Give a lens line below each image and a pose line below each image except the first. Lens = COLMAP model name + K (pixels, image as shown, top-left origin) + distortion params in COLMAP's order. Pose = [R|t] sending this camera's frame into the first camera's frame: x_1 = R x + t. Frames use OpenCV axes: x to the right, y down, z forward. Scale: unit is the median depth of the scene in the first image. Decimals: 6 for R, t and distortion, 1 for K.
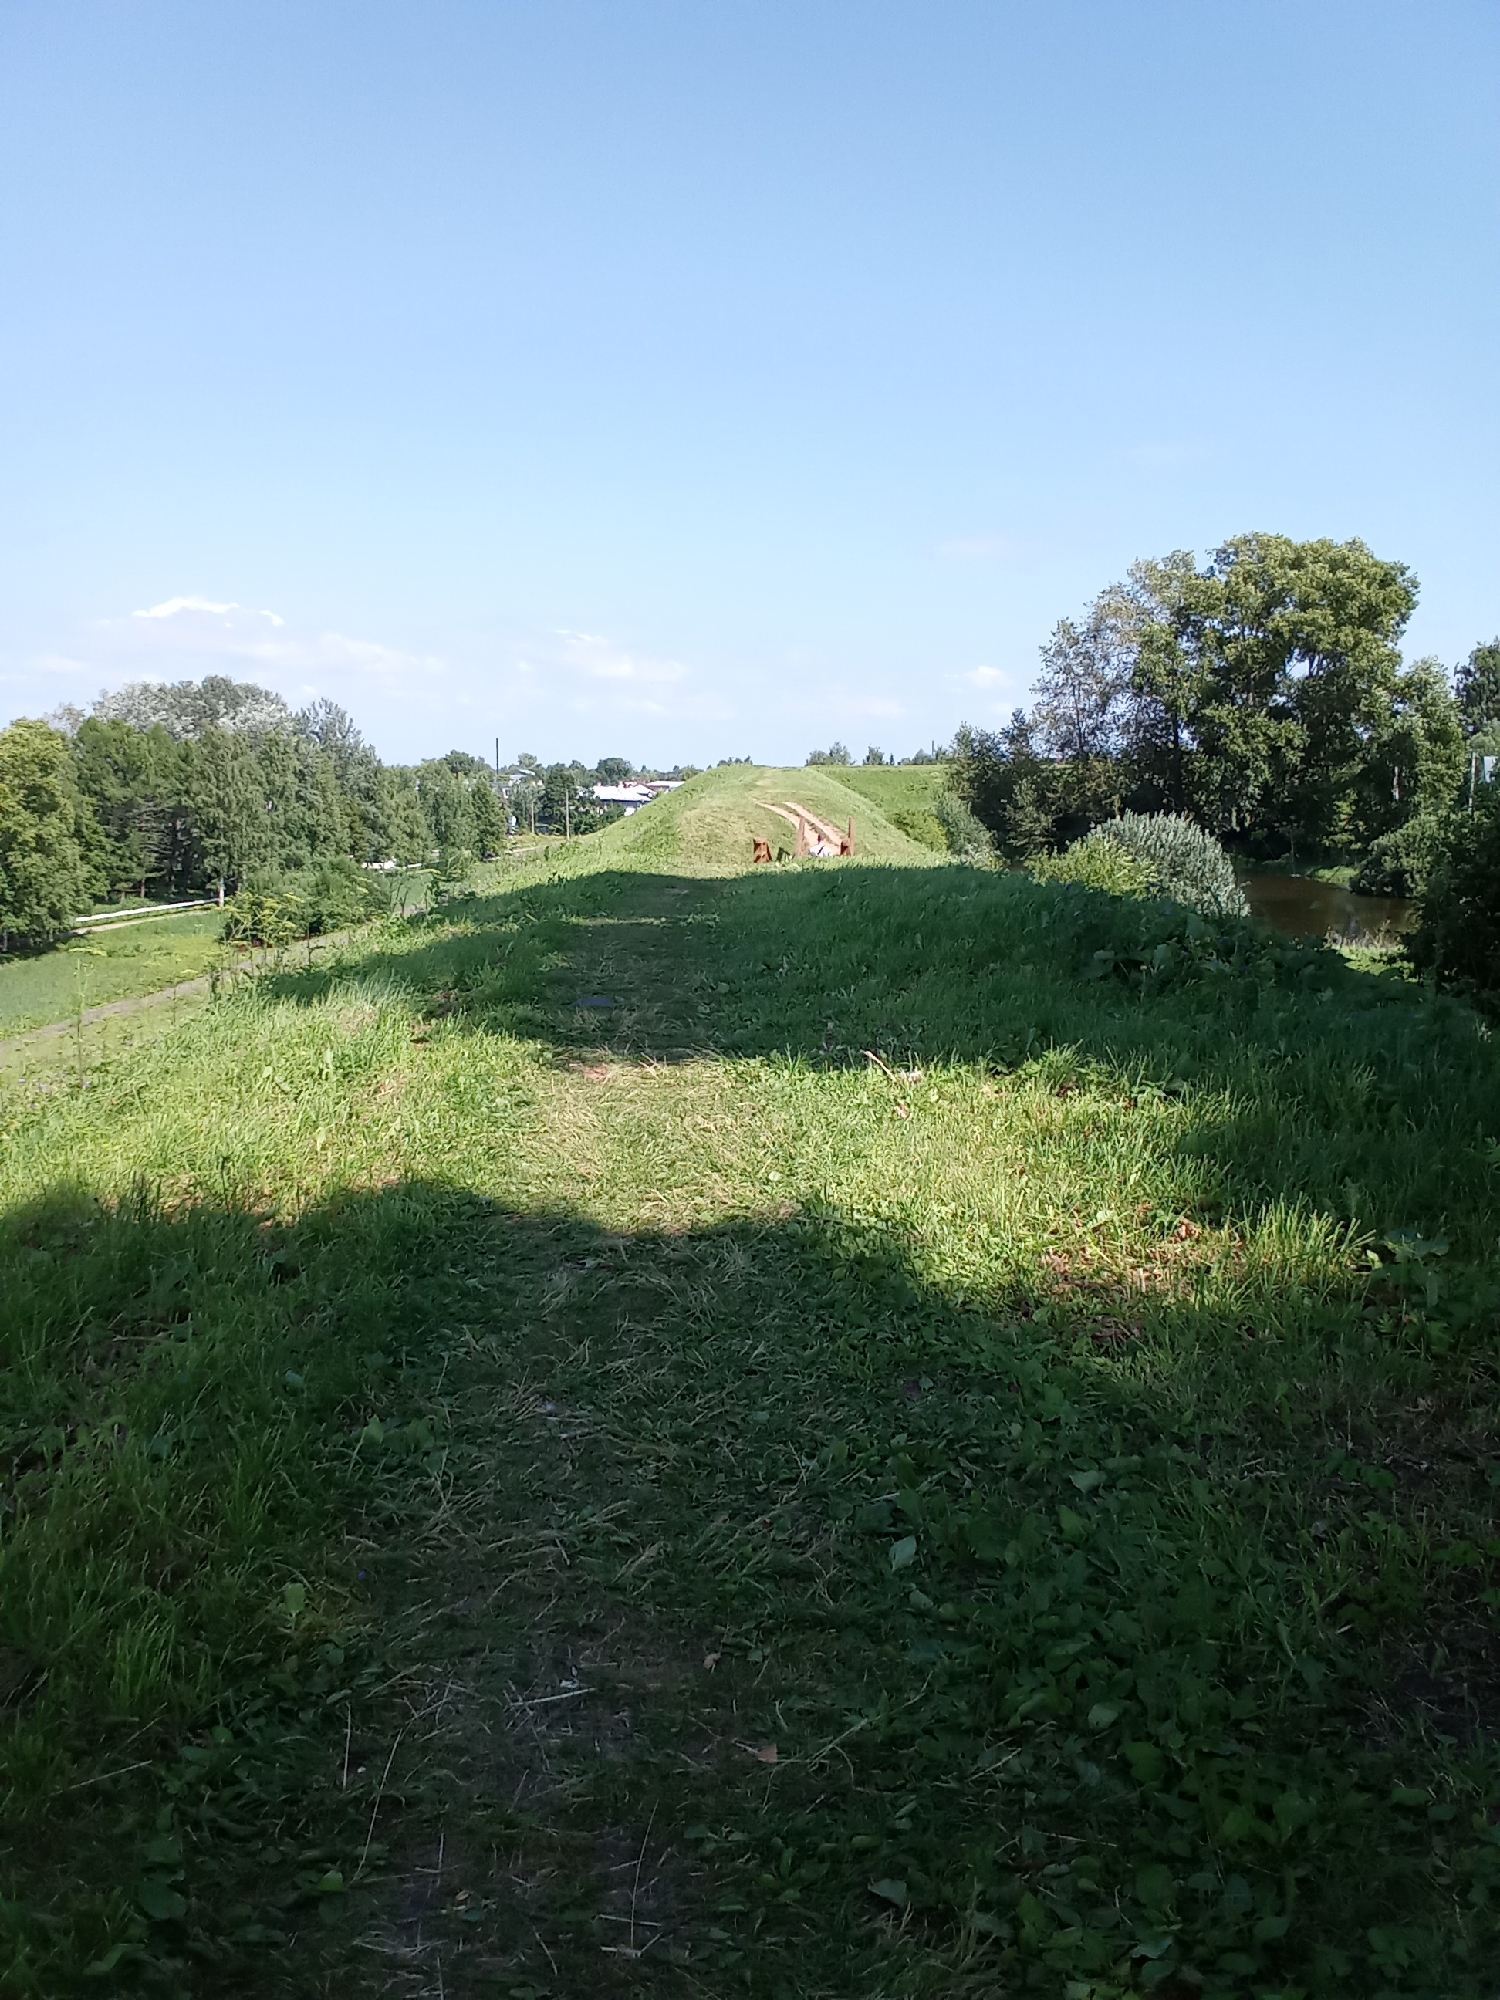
lens RADIAL K [[1579.8, 0, 750.0], [0, 1579.8, 1000.0], [0, 0, 1]] dist [0.000587, 0.000358]
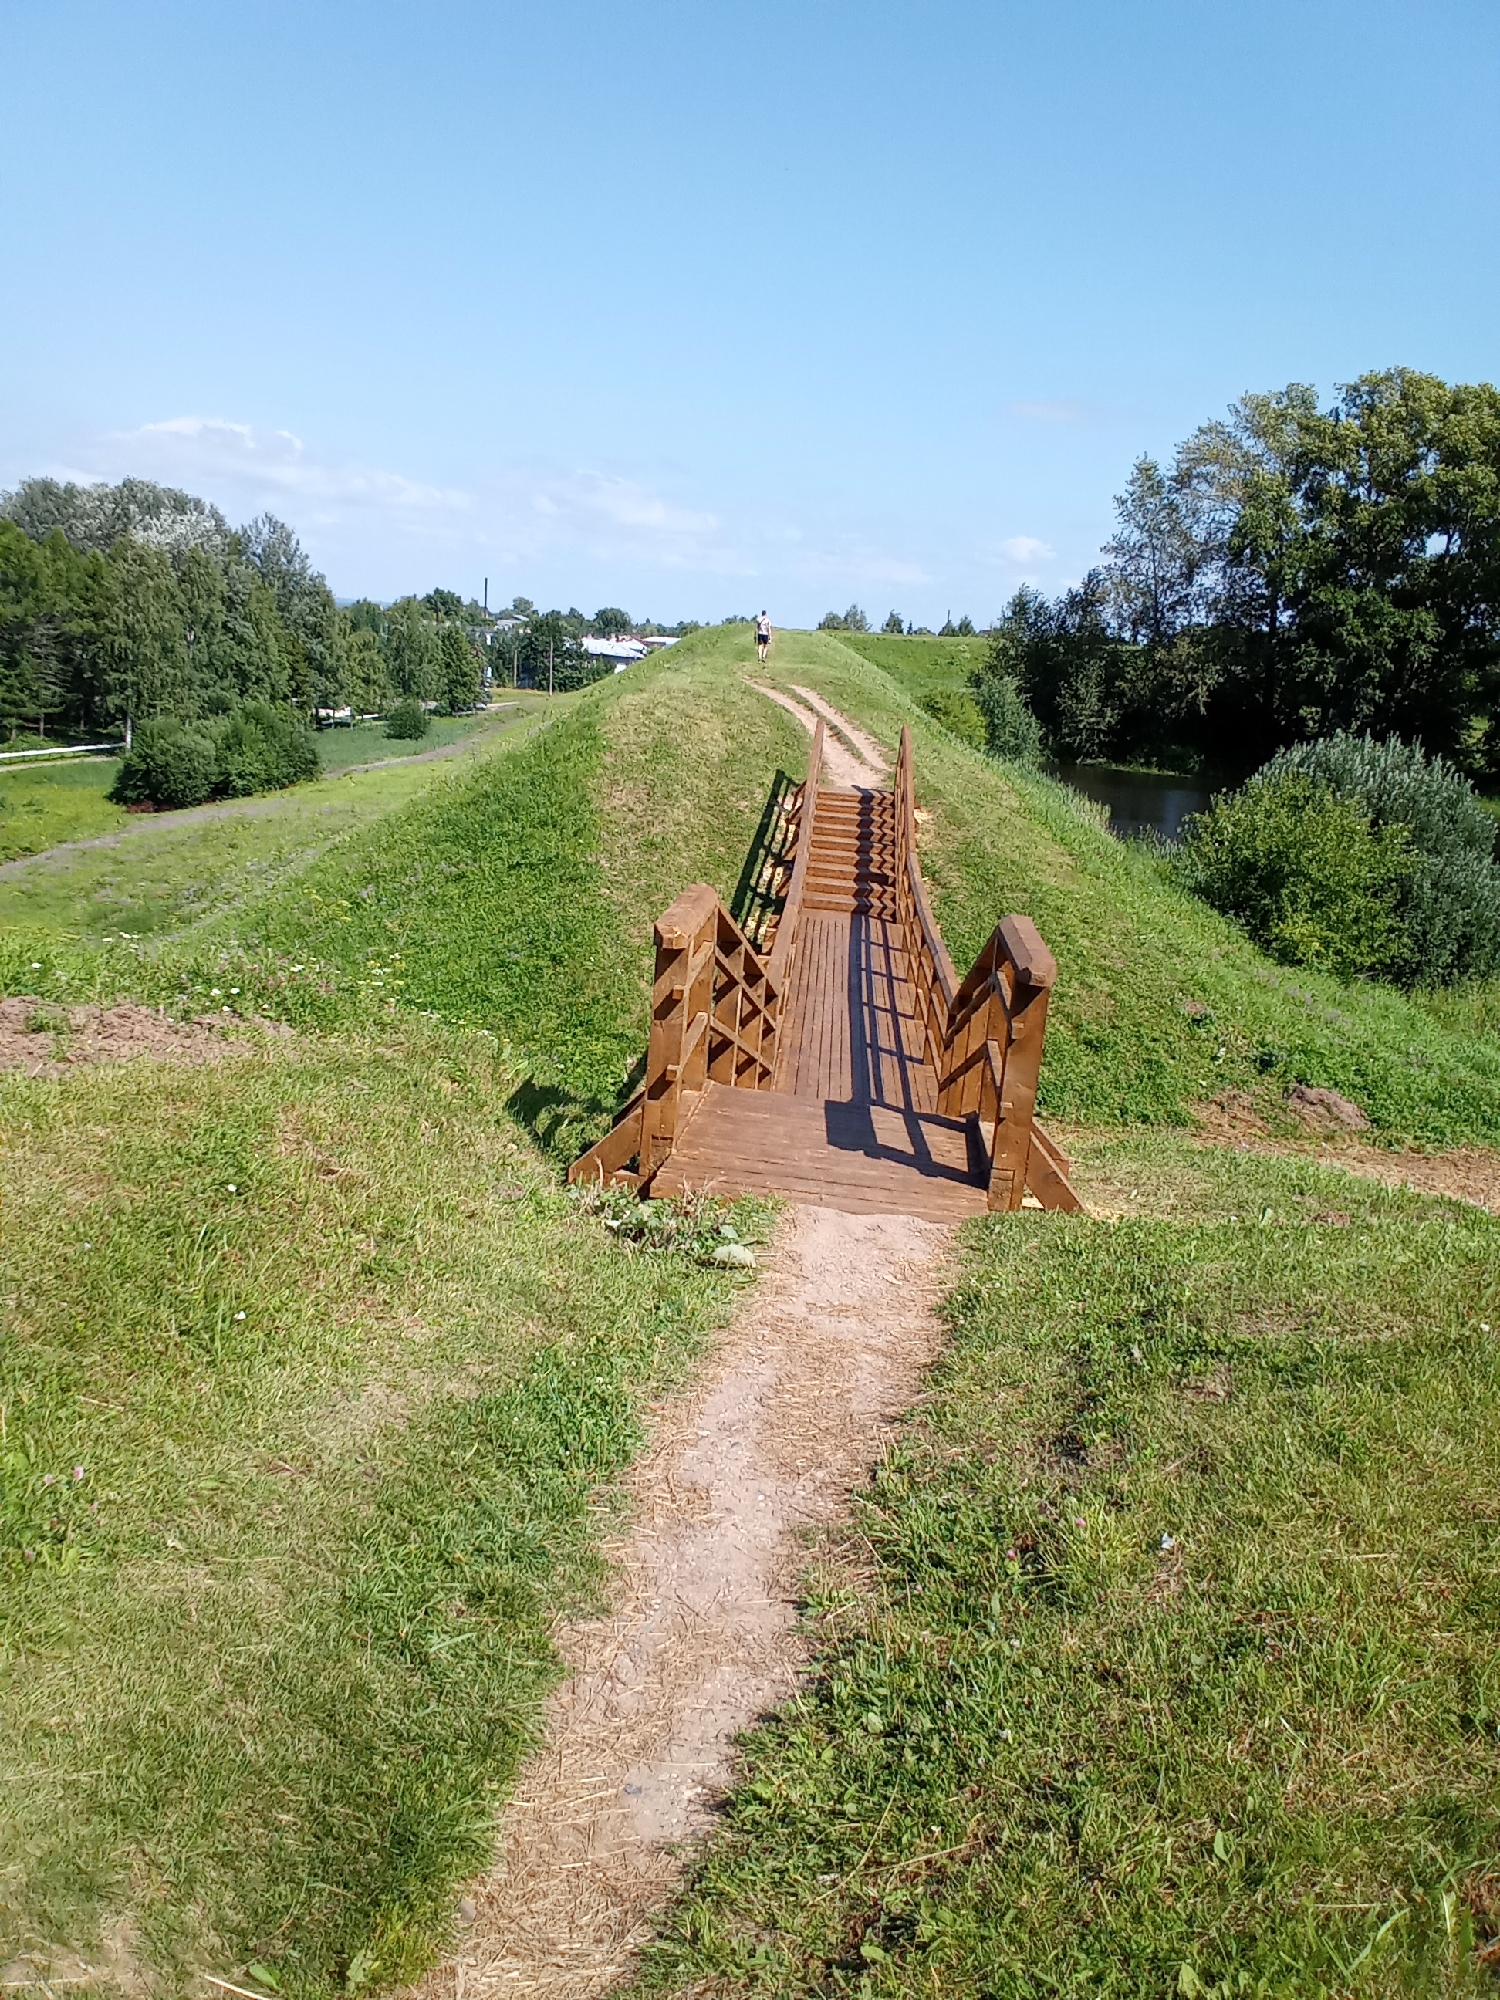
lens RADIAL K [[1546.2, 0, 748.7], [0, 1546.2, 1024.5], [0, 0, 1]] dist [0.086479, -0.222437]
pose [[0.998215, 0.059031, 0.009092, 0.002785], [-0.059656, 0.992843, 0.103463, -0.020315], [-0.002919, -0.103821, 0.994592, 0.139404]]
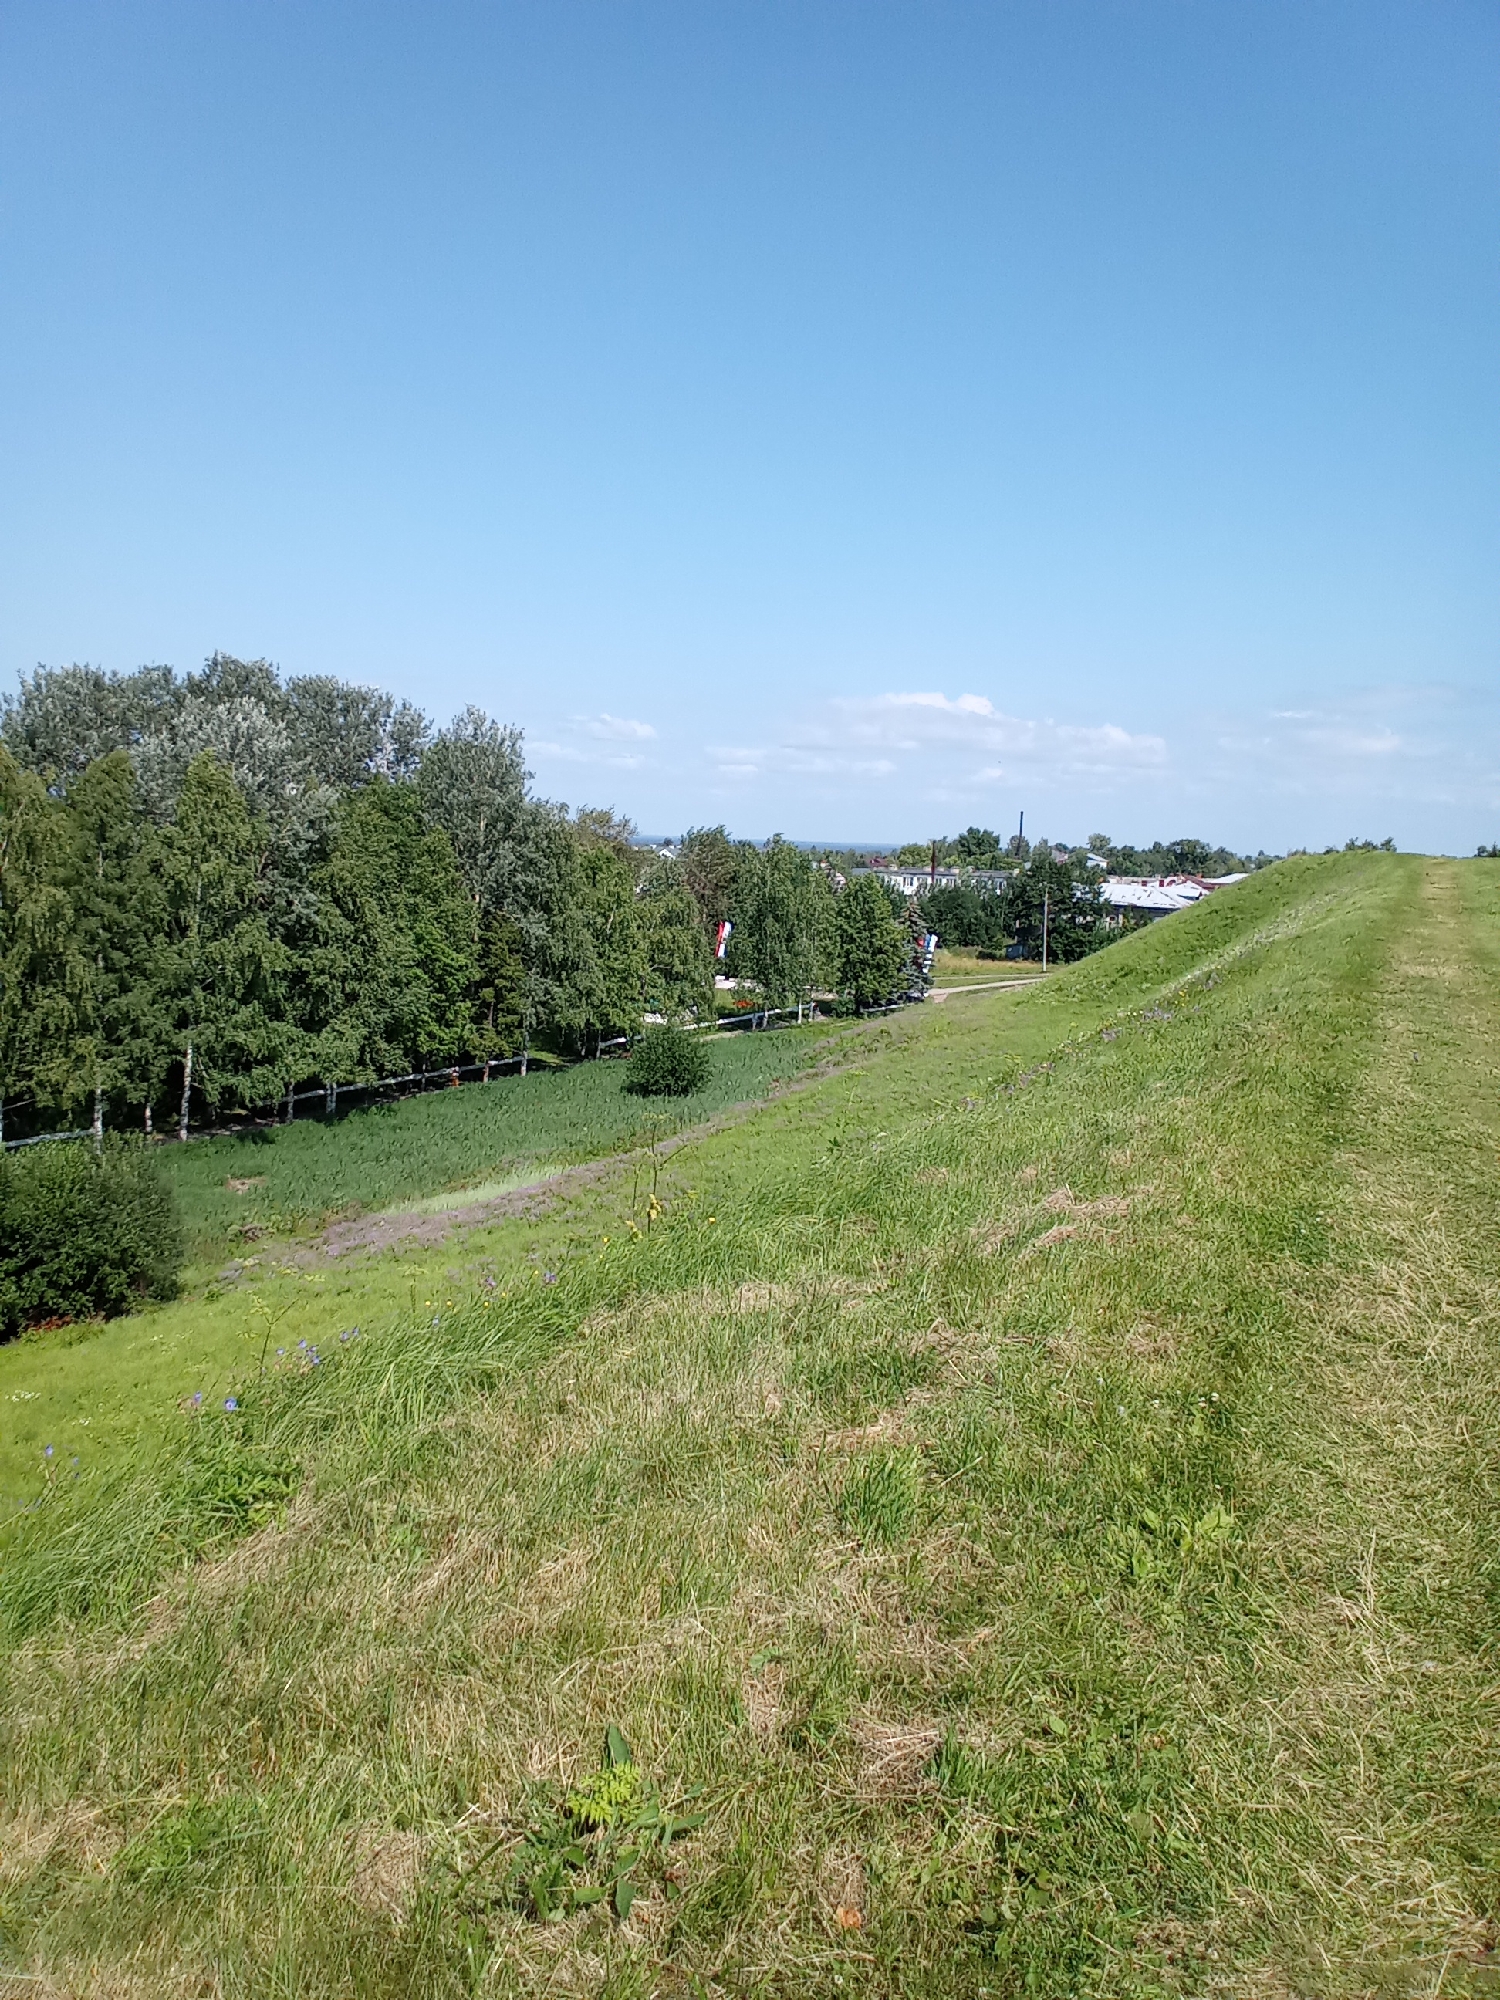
lens RADIAL K [[1546.2, 0, 748.7], [0, 1546.2, 1024.5], [0, 0, 1]] dist [0.086479, -0.222437]
pose [[0.923140, 0.052293, -0.380892, 0.005464], [-0.065631, 0.997599, -0.022102, -0.097625], [0.378822, 0.045401, 0.924355, 0.668610]]
